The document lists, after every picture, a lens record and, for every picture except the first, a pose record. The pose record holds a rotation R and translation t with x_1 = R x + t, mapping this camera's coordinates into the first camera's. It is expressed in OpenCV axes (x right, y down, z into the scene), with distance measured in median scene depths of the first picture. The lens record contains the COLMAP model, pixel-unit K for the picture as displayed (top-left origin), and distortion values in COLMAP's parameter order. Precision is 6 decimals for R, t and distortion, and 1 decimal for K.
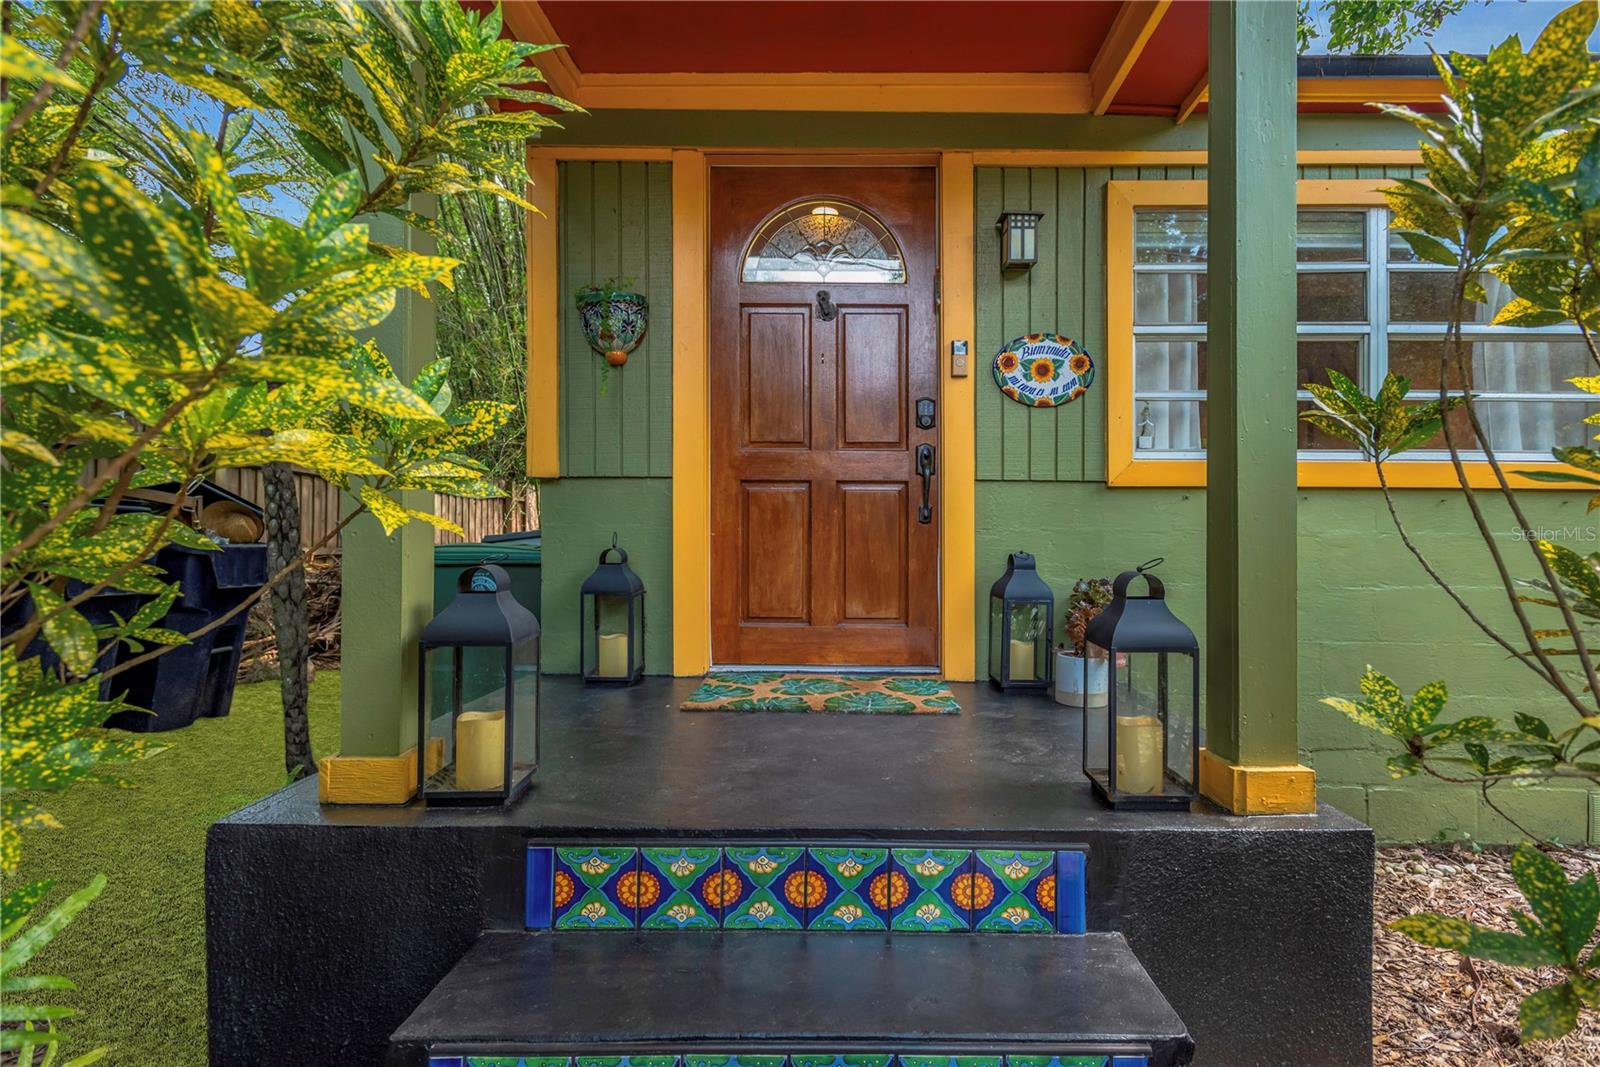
lens RADIAL K [[747.6, 0, 849.3], [0, 747.6, 520.5], [0, 0, 1]] dist [0.002331, 0.000094]
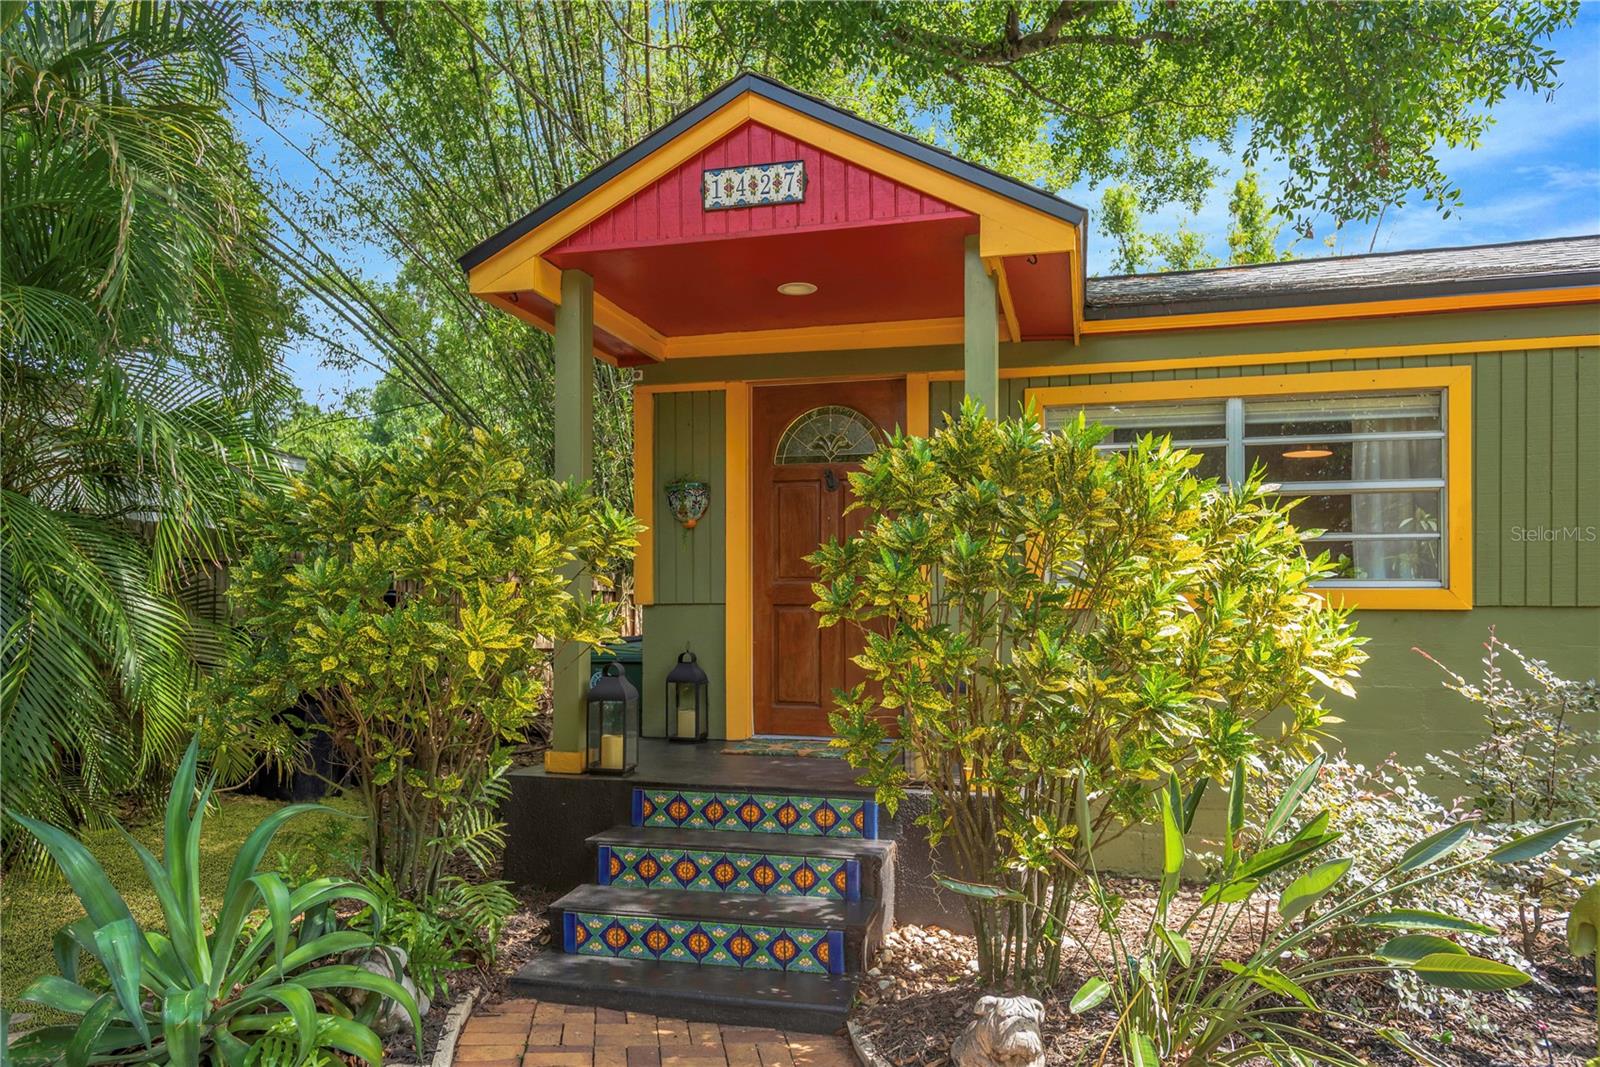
lens RADIAL K [[1081.2, 0, 801.8], [0, 1081.2, 537.3], [0, 0, 1]] dist [0.011305, 0.000992]
pose [[0.967520, -0.019667, -0.252029, 0.461490], [0.005293, 0.998327, -0.057582, -0.066986], [0.252740, 0.054378, 0.966005, -1.058741]]
